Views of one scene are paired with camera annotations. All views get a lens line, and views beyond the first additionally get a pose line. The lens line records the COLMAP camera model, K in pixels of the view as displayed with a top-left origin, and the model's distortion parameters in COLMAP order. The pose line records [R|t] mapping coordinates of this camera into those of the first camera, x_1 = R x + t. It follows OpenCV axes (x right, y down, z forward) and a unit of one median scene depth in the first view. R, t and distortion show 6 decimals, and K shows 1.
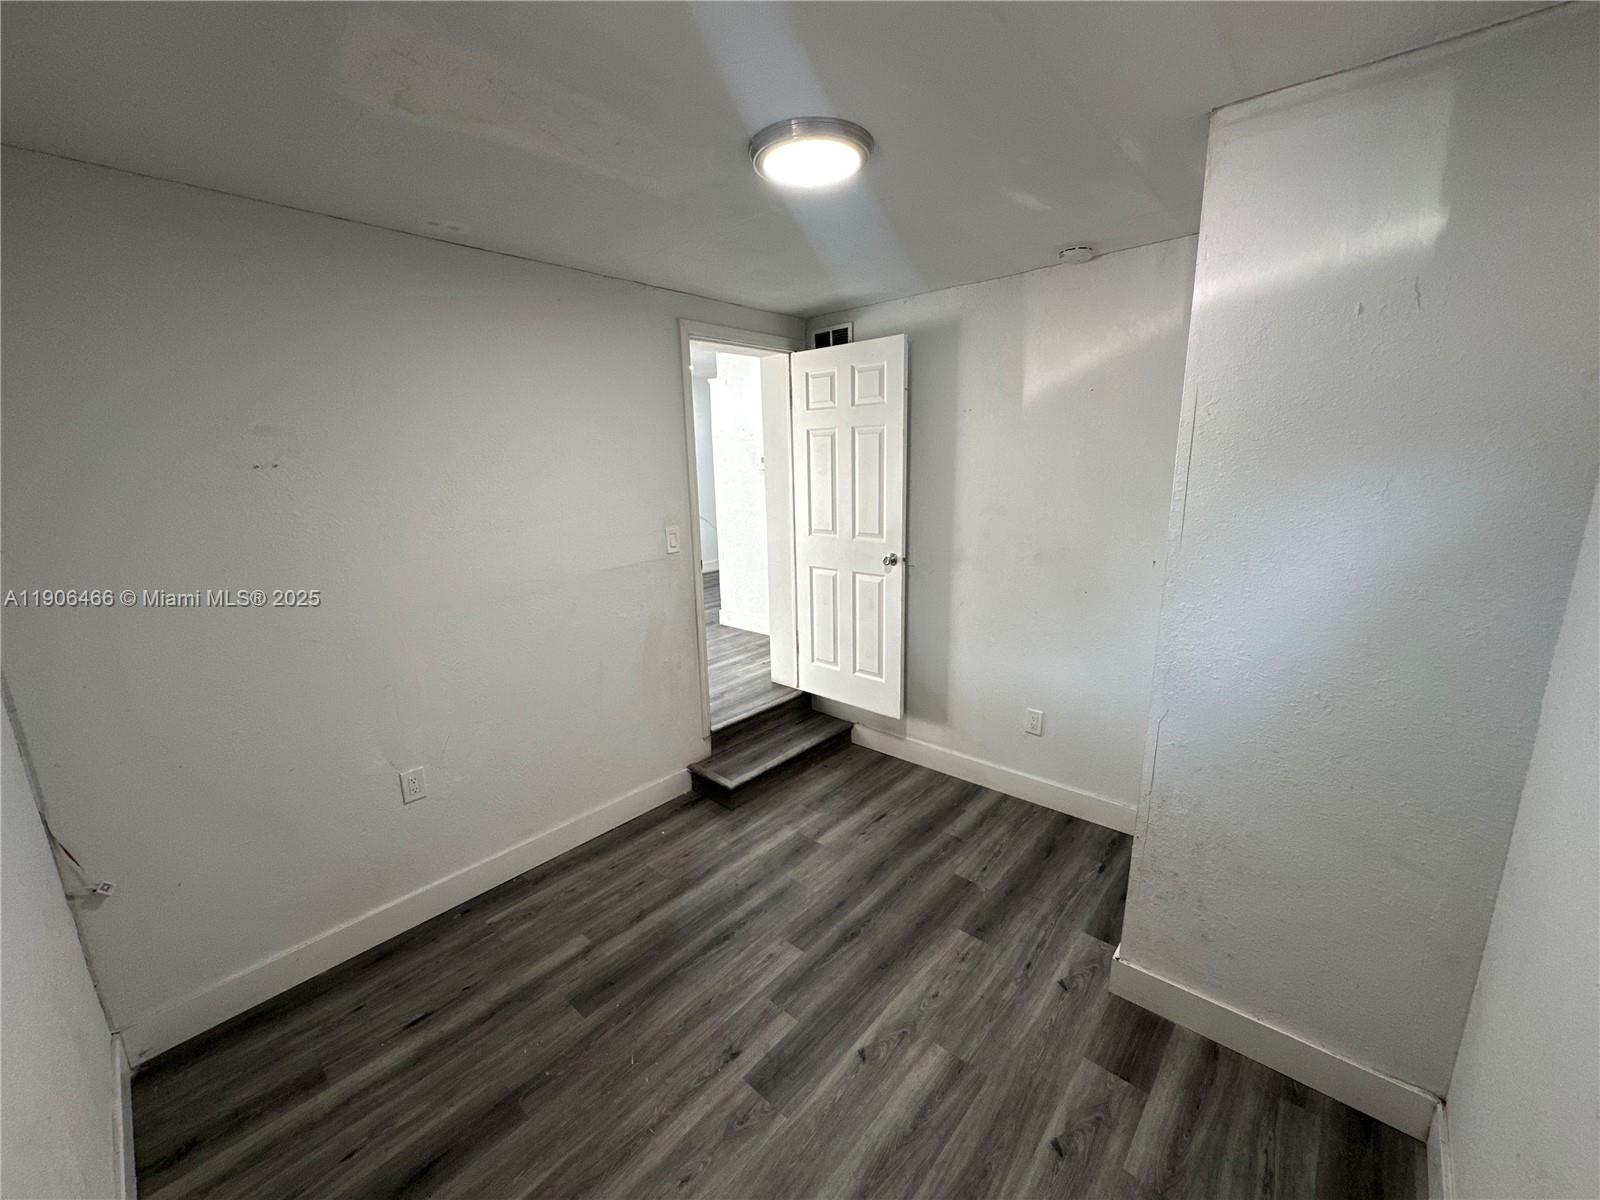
lens RADIAL K [[639.1, 0, 800.0], [0, 639.1, 600.0], [0, 0, 1]] dist [-0.000492, -0.000074]
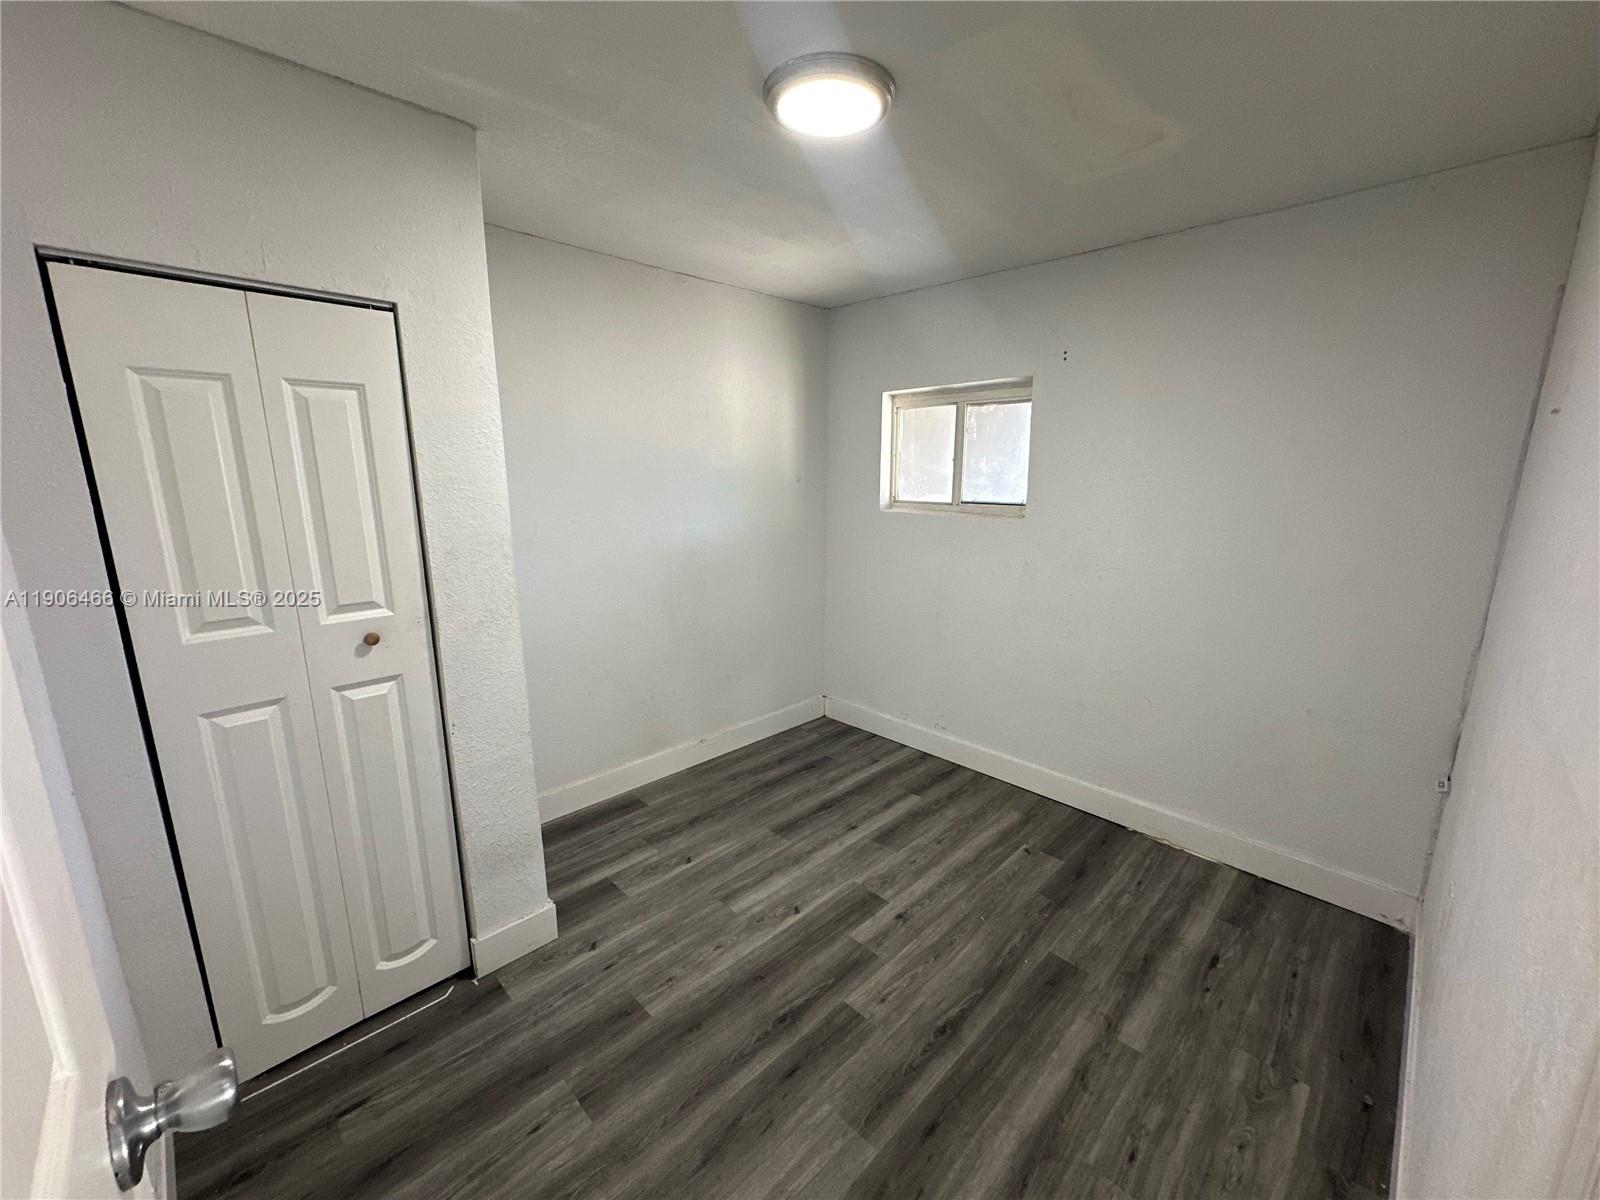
lens RADIAL K [[639.1, 0, 800.0], [0, 639.1, 600.0], [0, 0, 1]] dist [-0.000492, -0.000074]
pose [[-0.998180, 0.010560, 0.059380, 0.009406], [0.034153, 0.910452, 0.412202, -0.326886], [-0.049710, 0.413480, -0.909155, 1.704331]]
